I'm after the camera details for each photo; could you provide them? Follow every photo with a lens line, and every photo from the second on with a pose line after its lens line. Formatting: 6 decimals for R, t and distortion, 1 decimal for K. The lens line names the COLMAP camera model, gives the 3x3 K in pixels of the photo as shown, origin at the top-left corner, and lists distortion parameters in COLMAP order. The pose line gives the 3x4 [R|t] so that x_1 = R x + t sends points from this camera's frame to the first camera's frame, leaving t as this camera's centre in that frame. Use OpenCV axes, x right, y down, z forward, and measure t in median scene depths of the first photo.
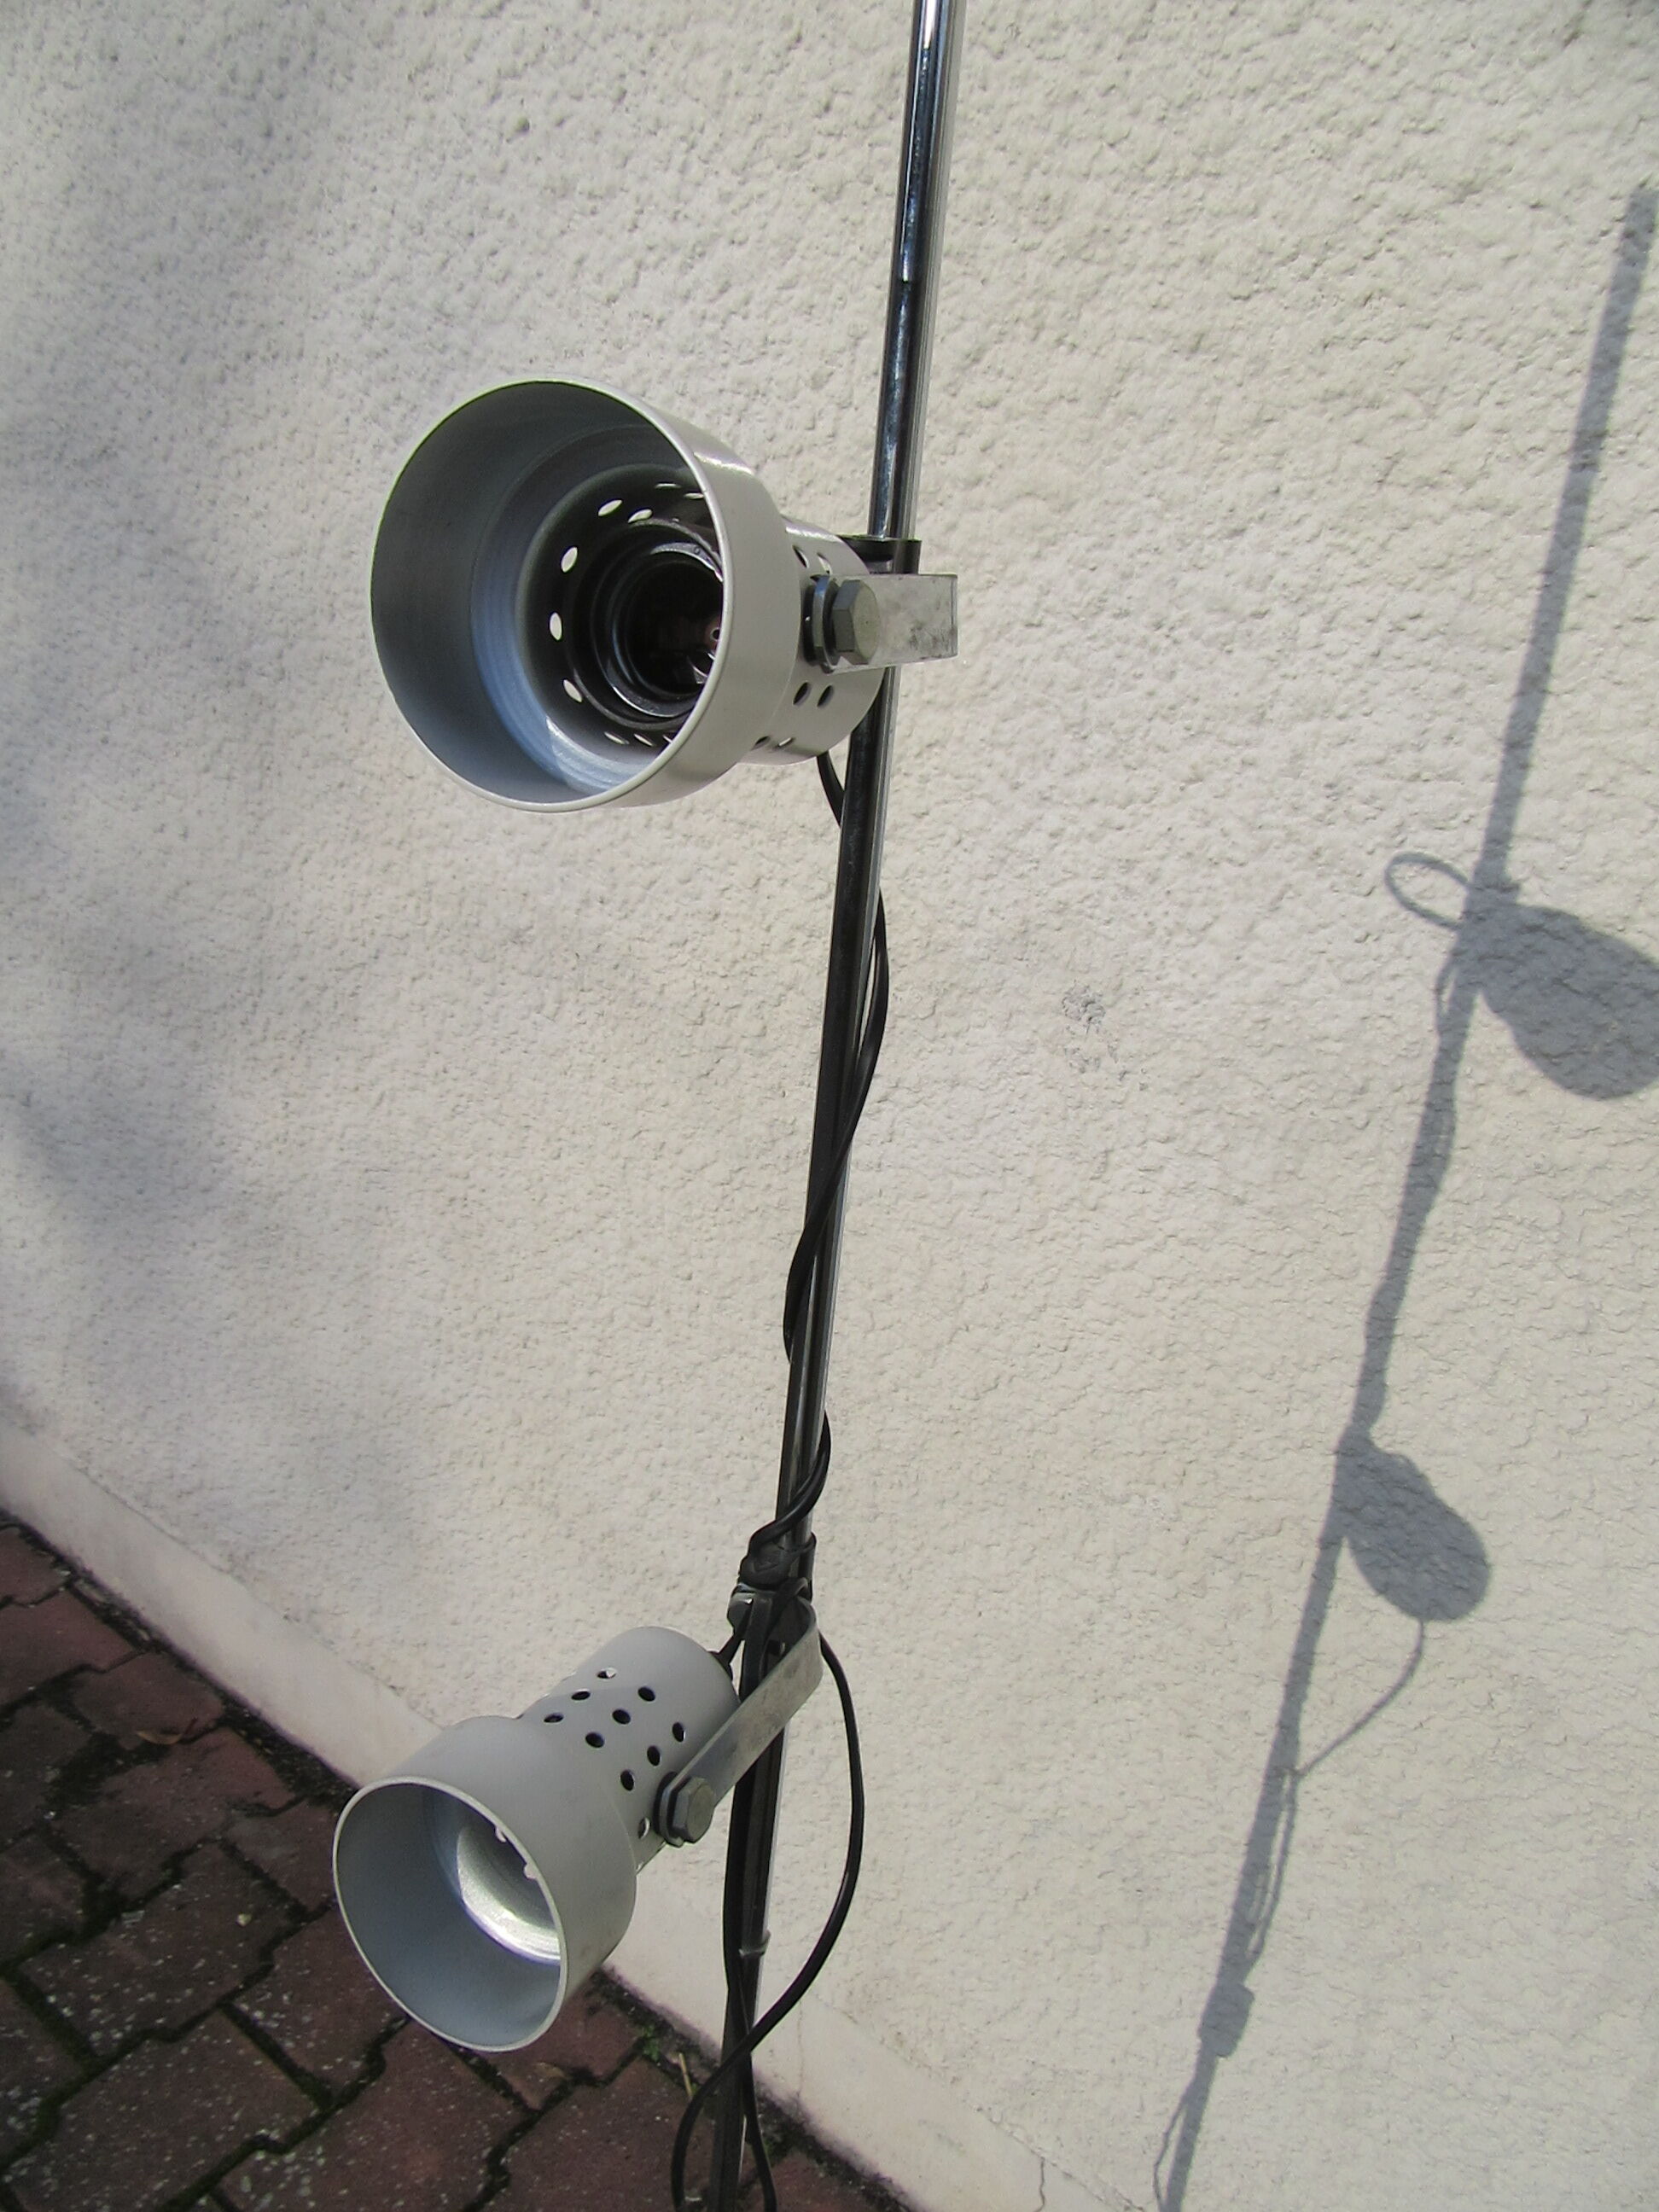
lens RADIAL K [[1635.5, 0, 825.5], [0, 1635.5, 1100.9], [0, 0, 1]] dist [0.000581, -0.008176]
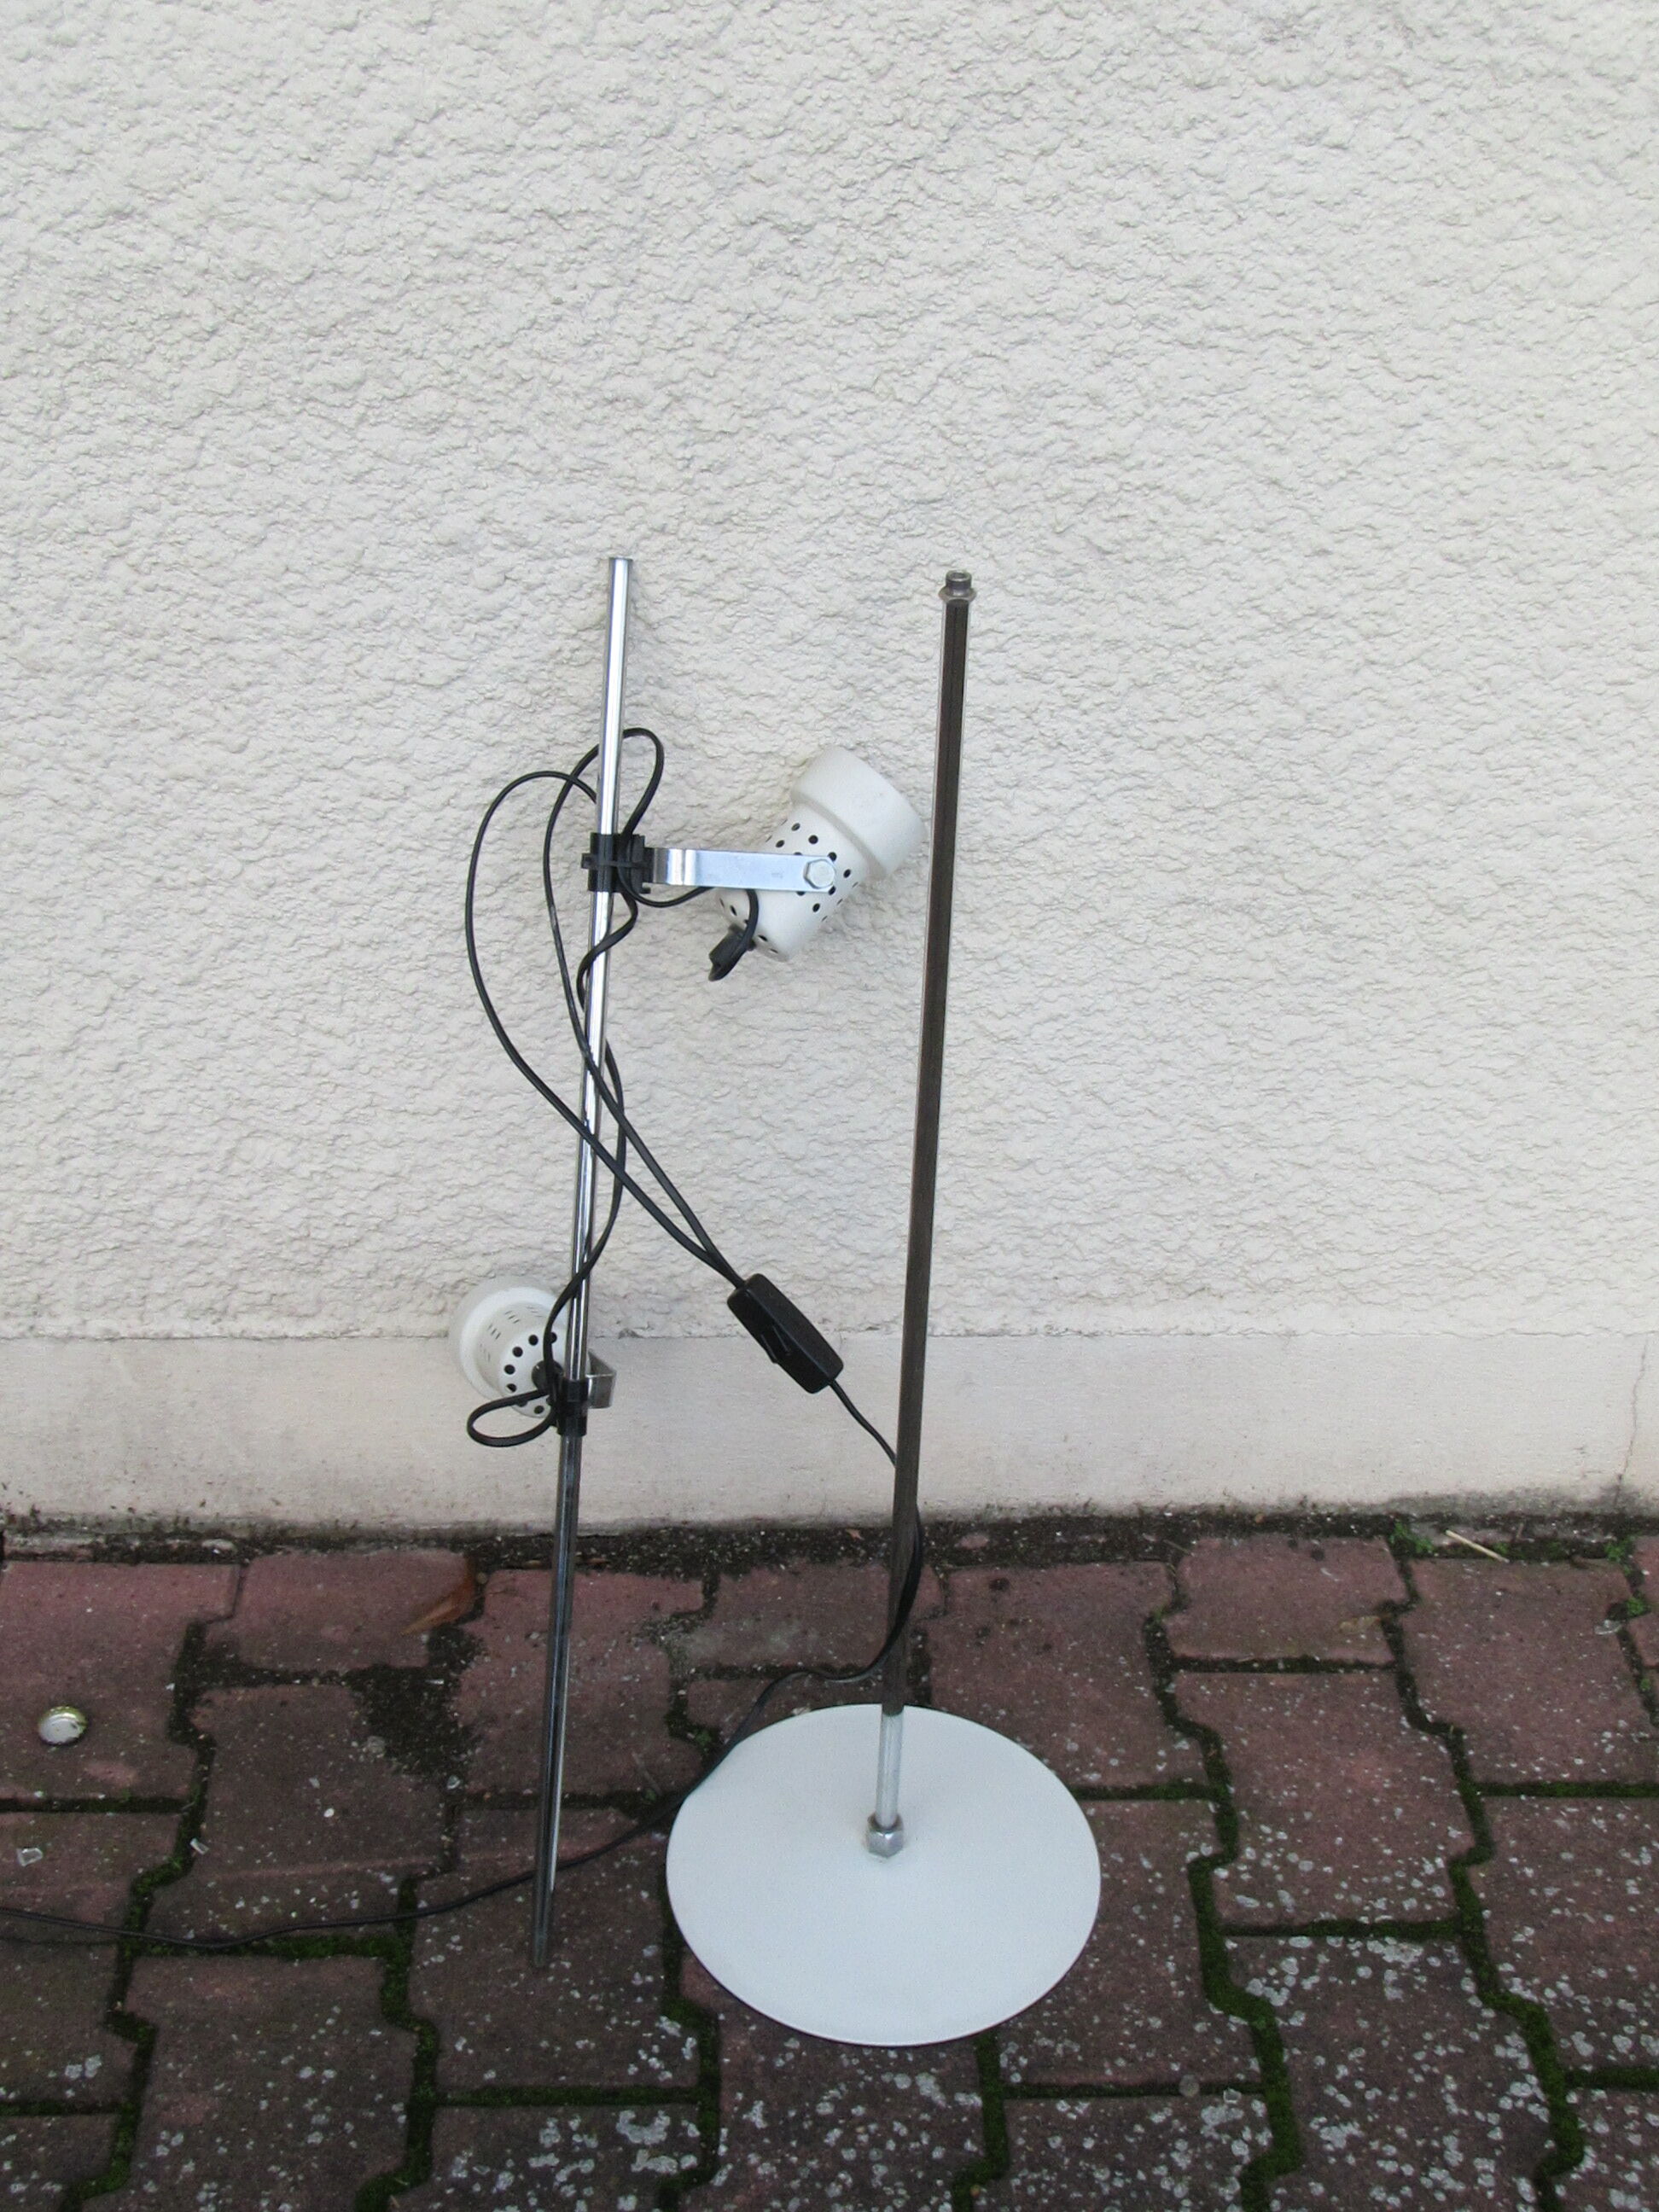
lens RADIAL K [[2966.1, 0, 853.8], [0, 2966.1, 1103.8], [0, 0, 1]] dist [0.033479, 0.000000]
pose [[0.768044, -0.403379, 0.497387, -1.167724], [0.258853, 0.905957, 0.335018, -0.167577], [-0.585751, -0.128559, 0.800231, 0.106933]]
